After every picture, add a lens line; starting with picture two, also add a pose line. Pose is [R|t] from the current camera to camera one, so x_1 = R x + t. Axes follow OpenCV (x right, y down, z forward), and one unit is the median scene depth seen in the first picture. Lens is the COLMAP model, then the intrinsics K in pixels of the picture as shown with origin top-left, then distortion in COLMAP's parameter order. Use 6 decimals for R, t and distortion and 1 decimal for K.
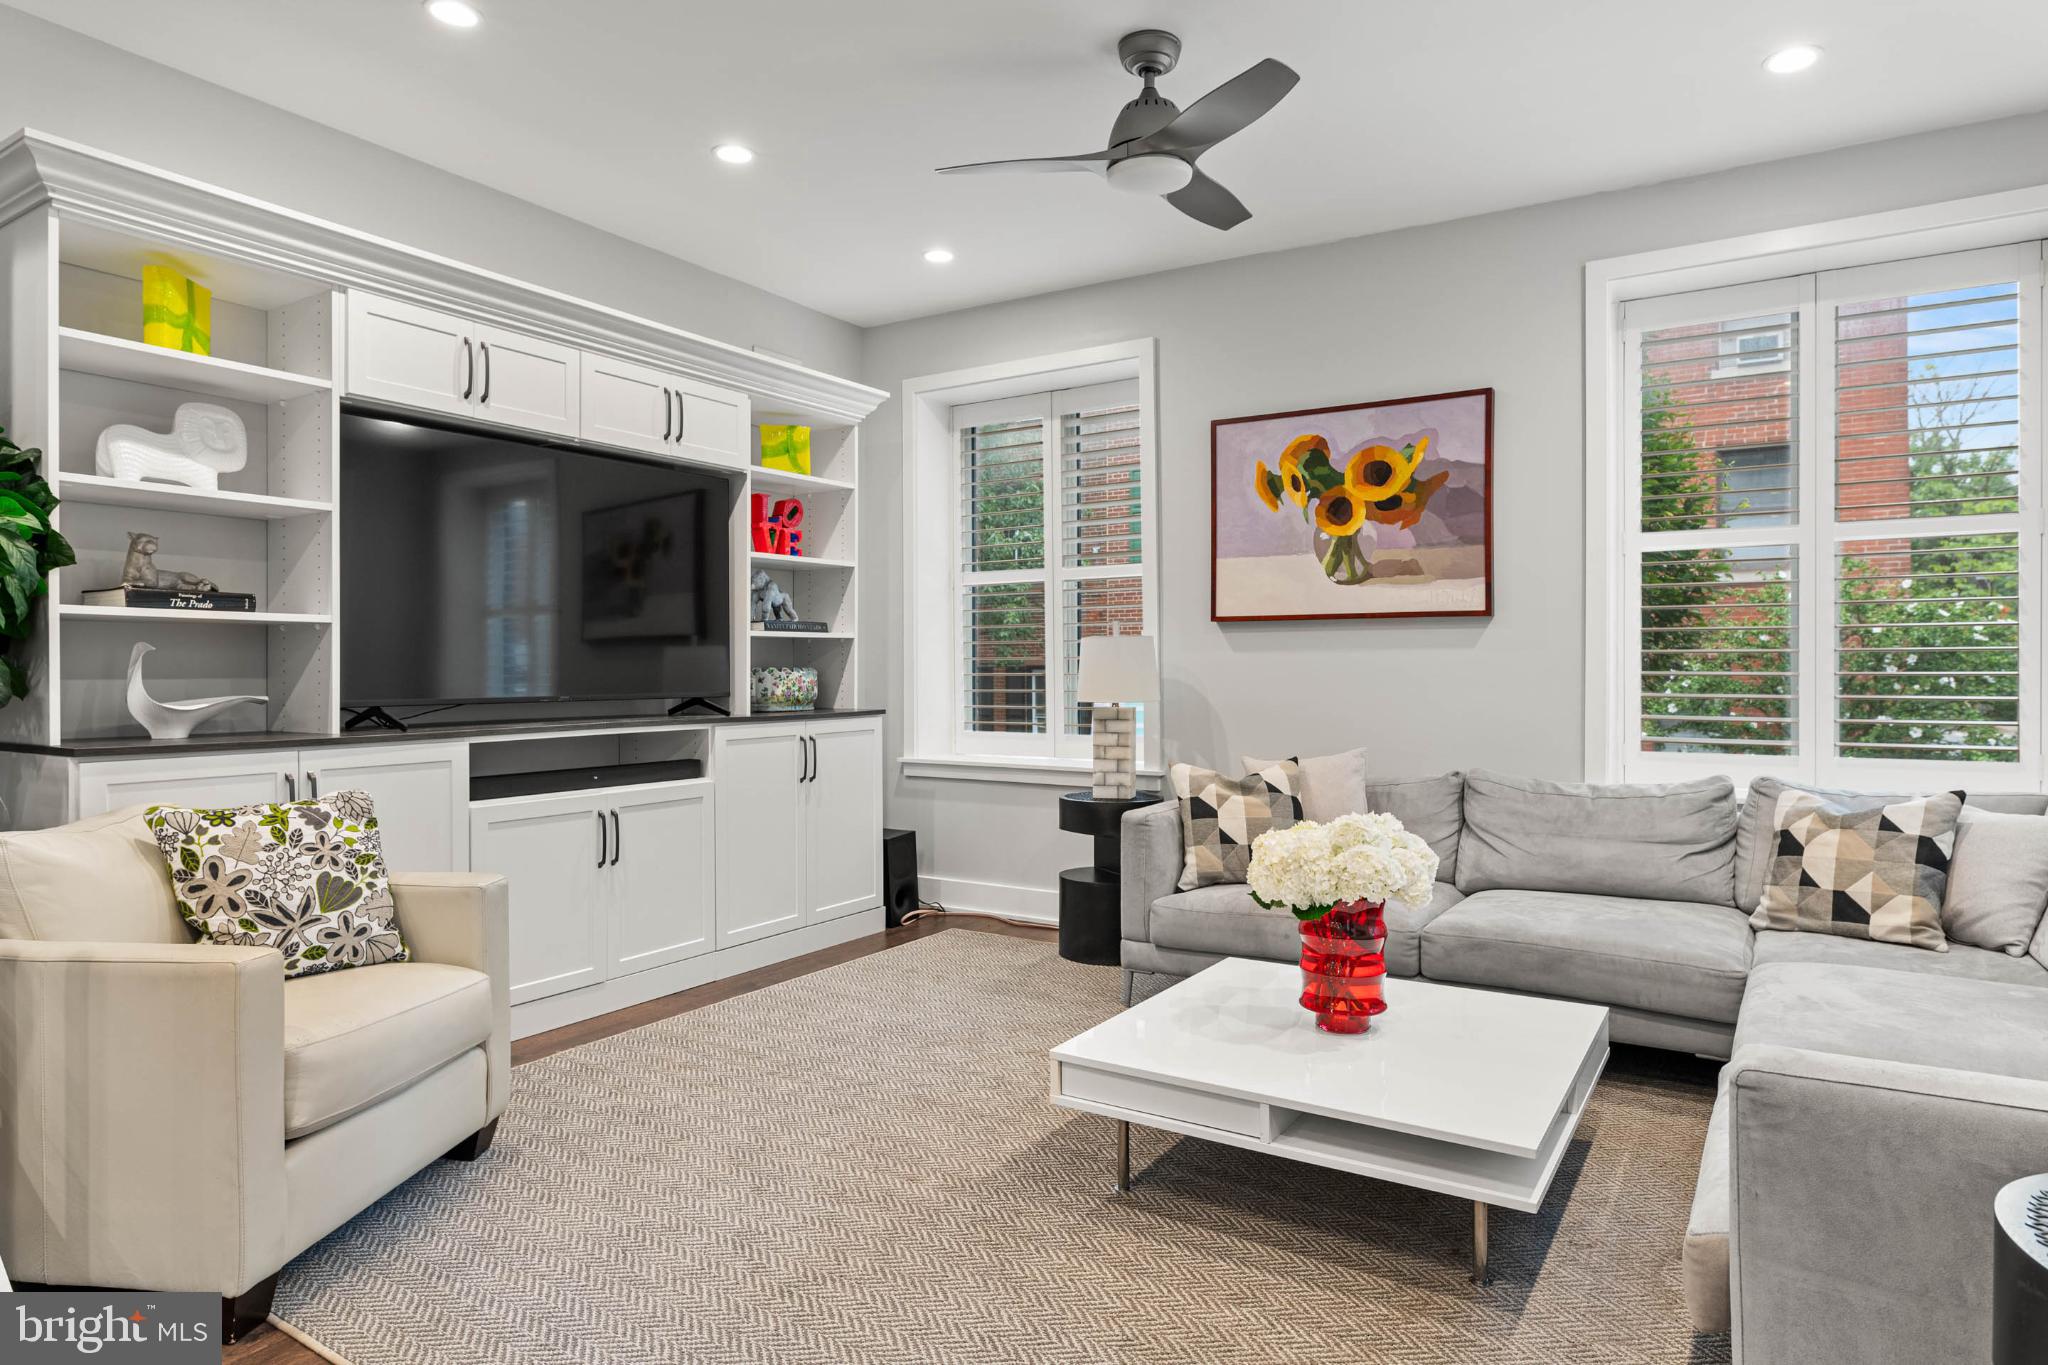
lens RADIAL K [[1177.8, 0, 1021.1], [0, 1177.8, 675.9], [0, 0, 1]] dist [0.003569, -0.002184]
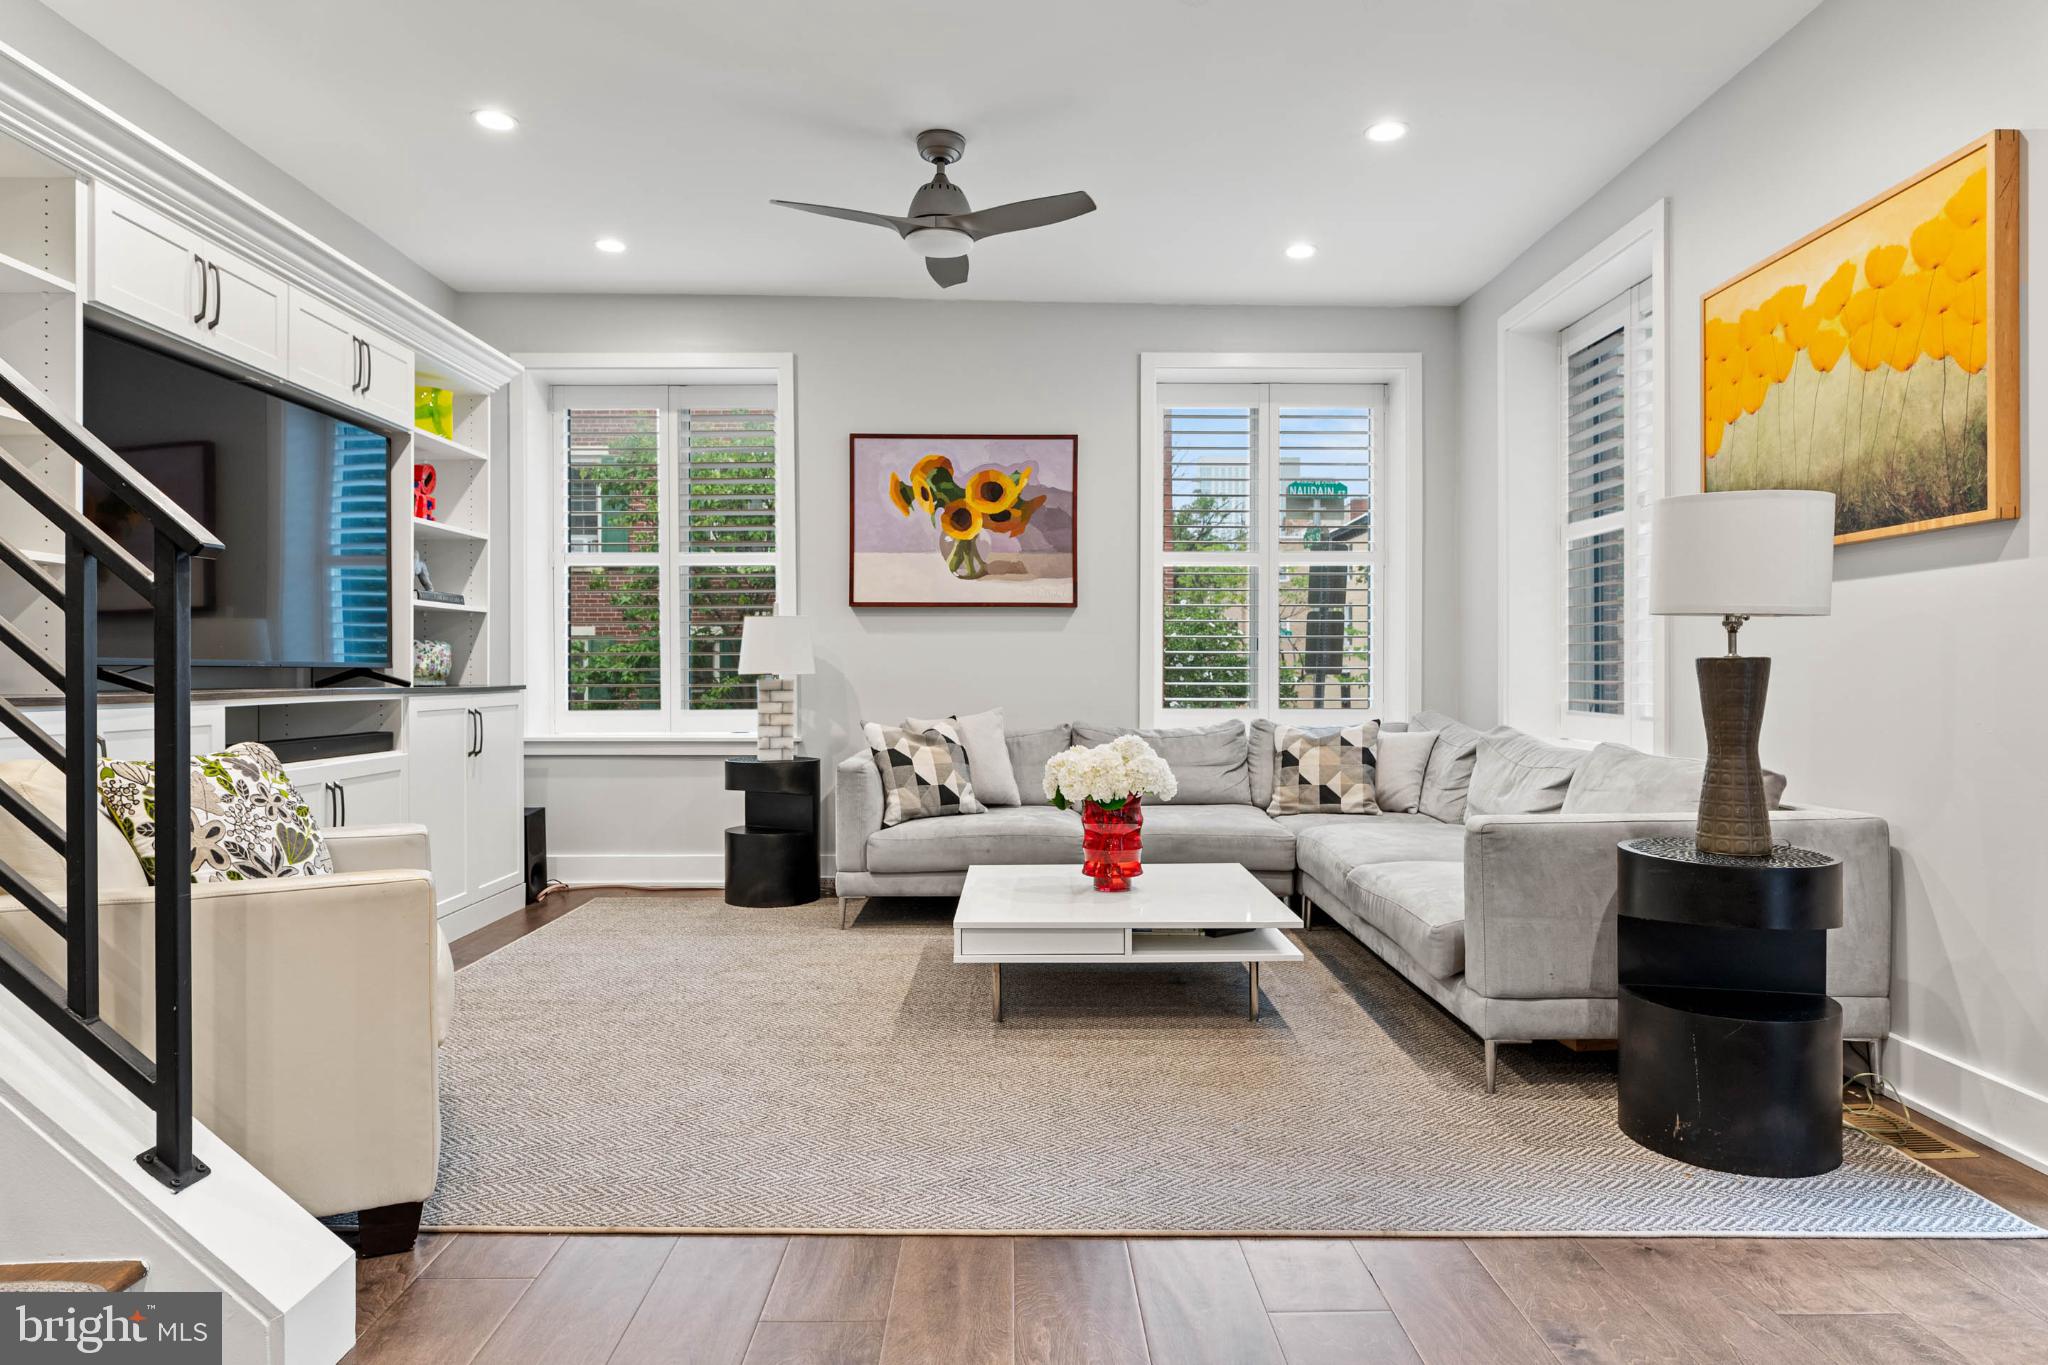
lens RADIAL K [[1163.7, 0, 1032.8], [0, 1163.7, 681.4], [0, 0, 1]] dist [-0.000231, -0.001165]
pose [[0.840307, -0.001863, 0.542108, -0.368127], [0.001580, 0.999998, 0.000987, 0.032381], [-0.542109, 0.000027, 0.840308, -0.074626]]
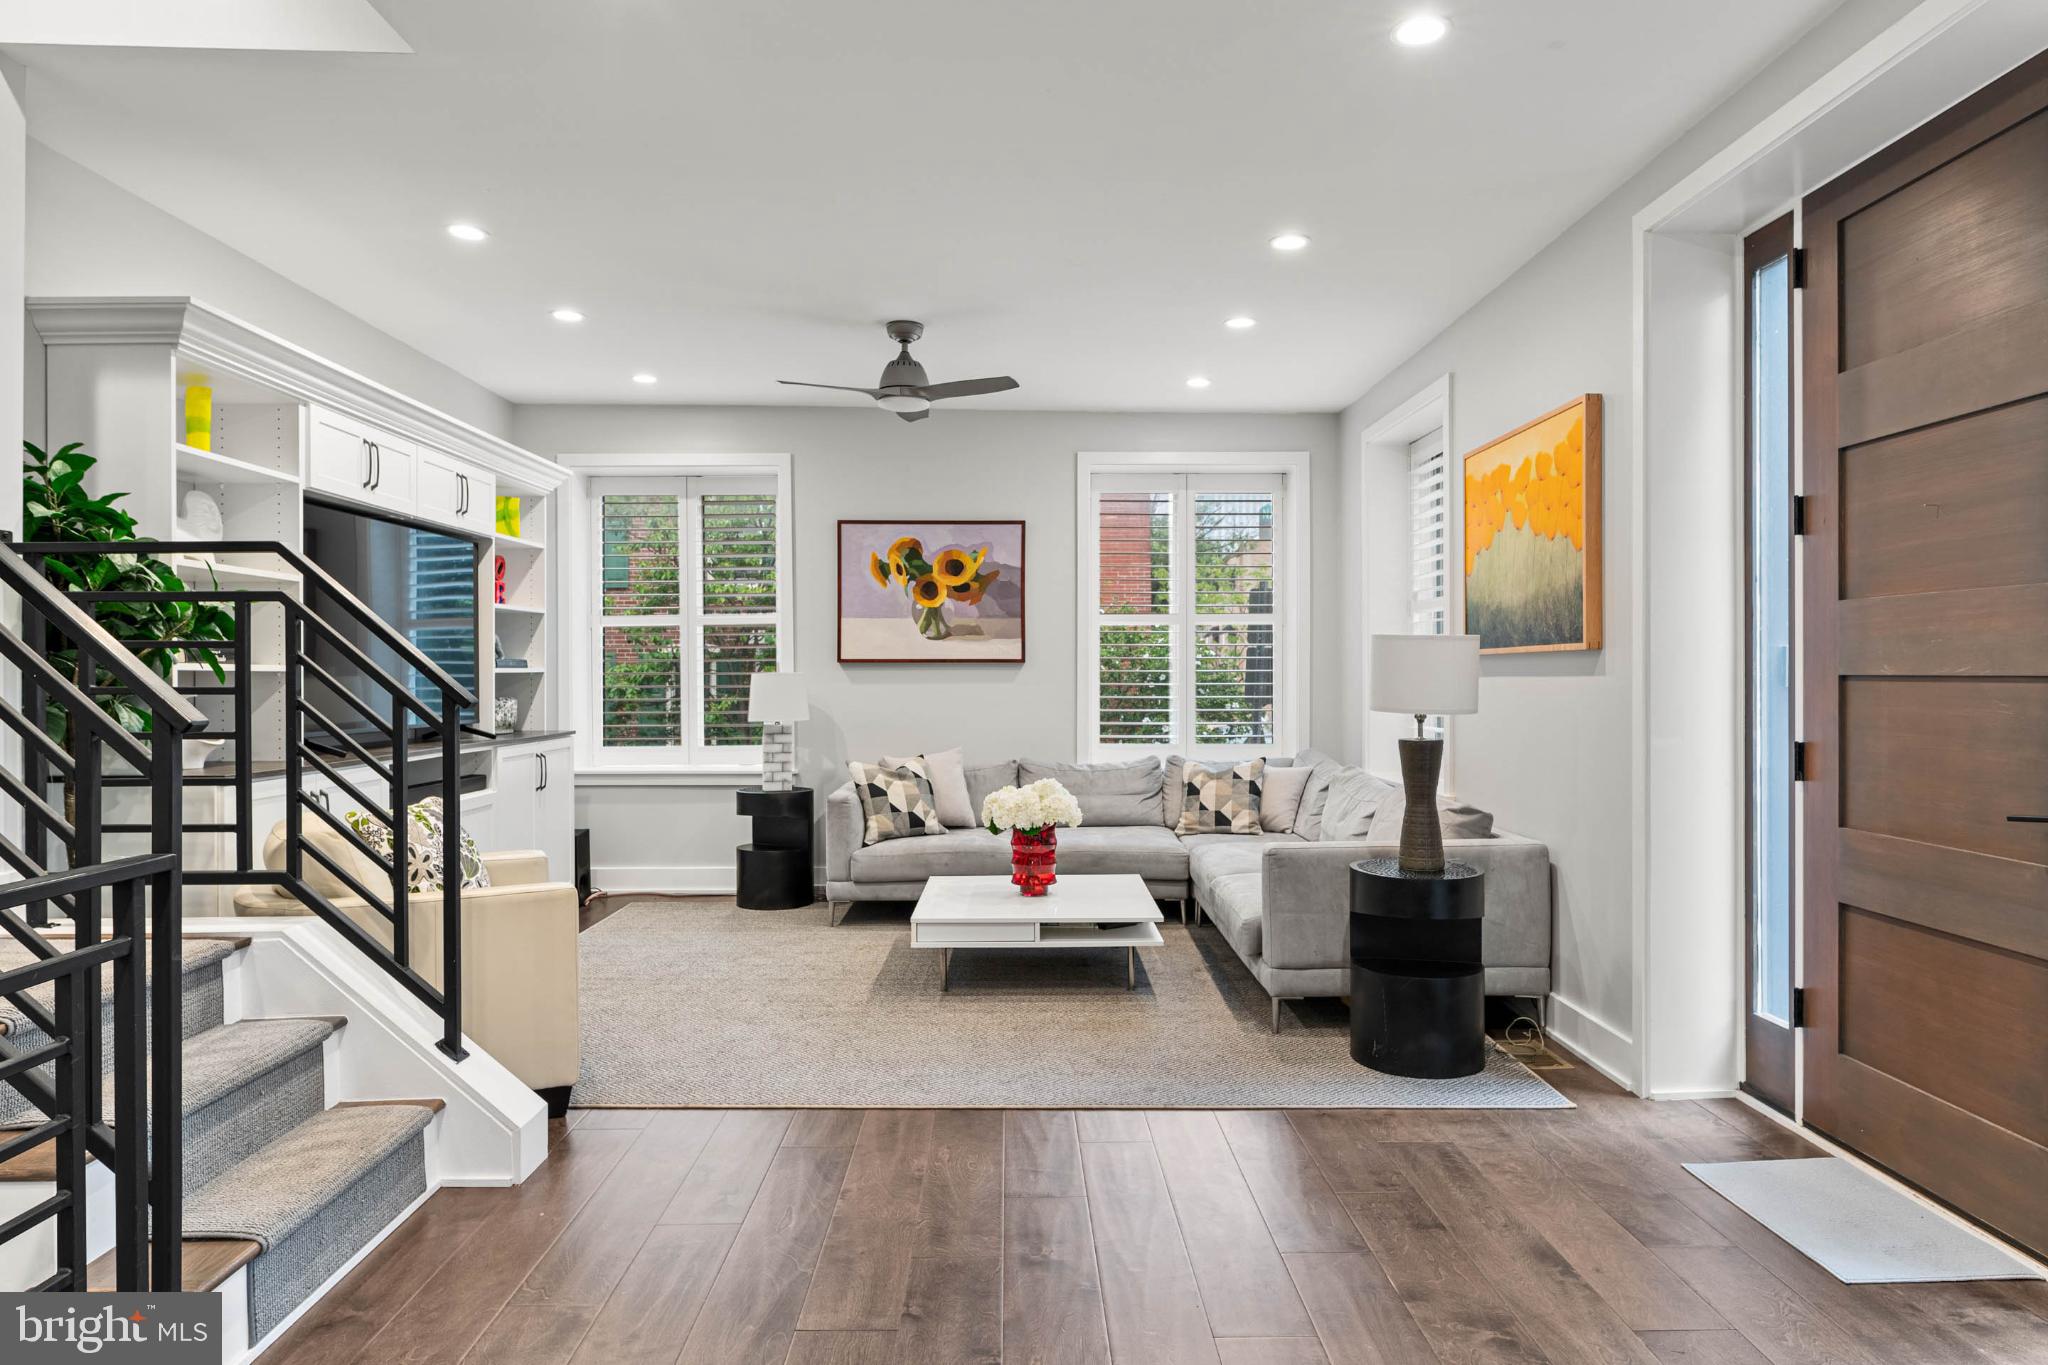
lens RADIAL K [[1186.1, 0, 1027.5], [0, 1186.1, 683.8], [0, 0, 1]] dist [-0.000243, 0.000834]
pose [[0.840989, -0.003413, 0.541041, -0.495422], [0.003761, 0.999993, 0.000463, -0.023939], [-0.541039, 0.001646, 0.840996, -0.378413]]
